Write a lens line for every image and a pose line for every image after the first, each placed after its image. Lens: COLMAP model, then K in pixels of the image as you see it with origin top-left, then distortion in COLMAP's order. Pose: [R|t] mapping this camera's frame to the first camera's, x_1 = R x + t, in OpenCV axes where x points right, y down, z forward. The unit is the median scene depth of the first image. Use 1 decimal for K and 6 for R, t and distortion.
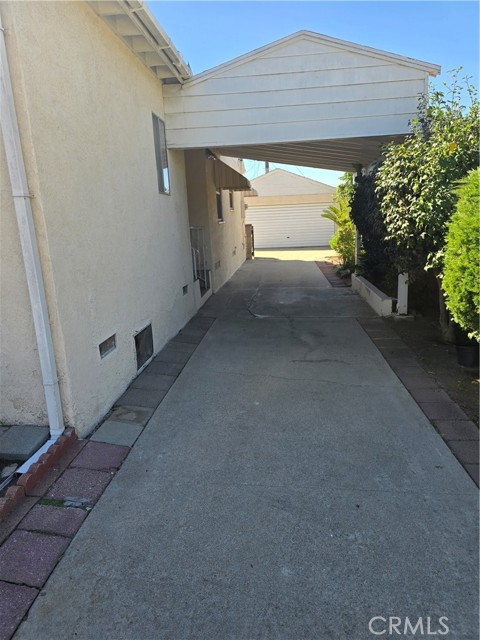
lens RADIAL K [[426.2, 0, 240.7], [0, 426.2, 316.6], [0, 0, 1]] dist [0.073262, -0.080921]
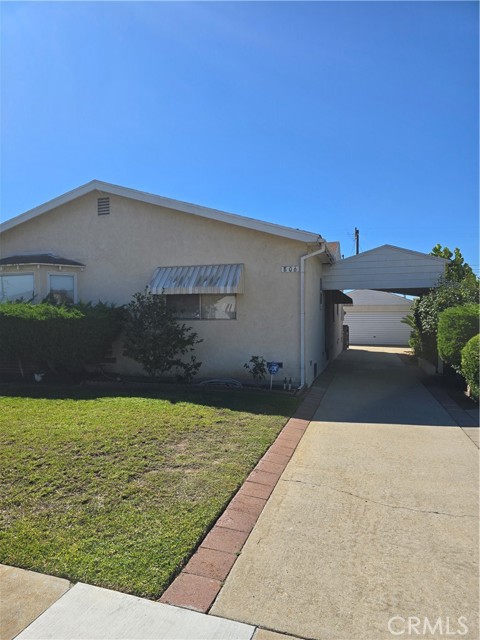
lens RADIAL K [[426.2, 0, 240.7], [0, 426.2, 316.6], [0, 0, 1]] dist [0.073262, -0.080921]
pose [[0.981038, 0.043144, -0.188950, -0.066587], [-0.085305, 0.971518, -0.221079, 0.115042], [0.174030, 0.233006, 0.956777, -0.485447]]
